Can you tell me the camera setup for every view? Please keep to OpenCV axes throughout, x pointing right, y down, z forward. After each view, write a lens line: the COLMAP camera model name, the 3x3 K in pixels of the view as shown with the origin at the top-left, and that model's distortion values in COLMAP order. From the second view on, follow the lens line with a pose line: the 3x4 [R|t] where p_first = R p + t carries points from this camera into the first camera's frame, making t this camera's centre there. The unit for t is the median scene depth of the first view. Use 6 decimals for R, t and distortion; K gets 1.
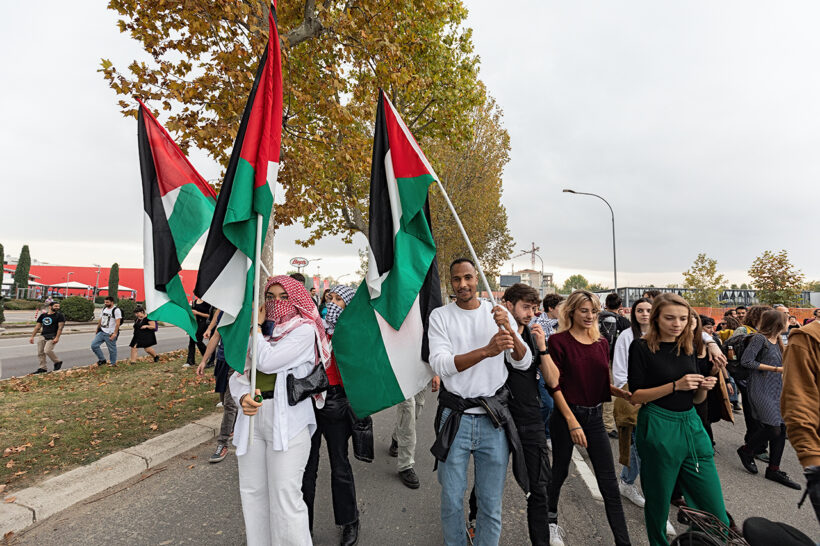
lens RADIAL K [[366.7, 0, 410.0], [0, 366.7, 273.0], [0, 0, 1]] dist [0.007205, -0.000400]
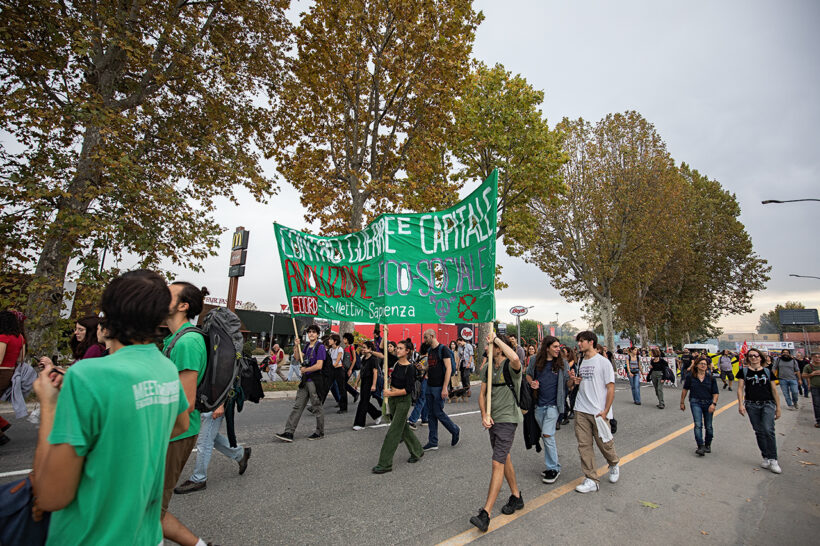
lens RADIAL K [[373.8, 0, 410.0], [0, 373.8, 273.0], [0, 0, 1]] dist [-0.029685, 0.000357]
pose [[0.798387, -0.125119, -0.589003, 0.133533], [0.048457, 0.988352, -0.144267, 0.002878], [0.600192, 0.086640, 0.795150, -0.043573]]
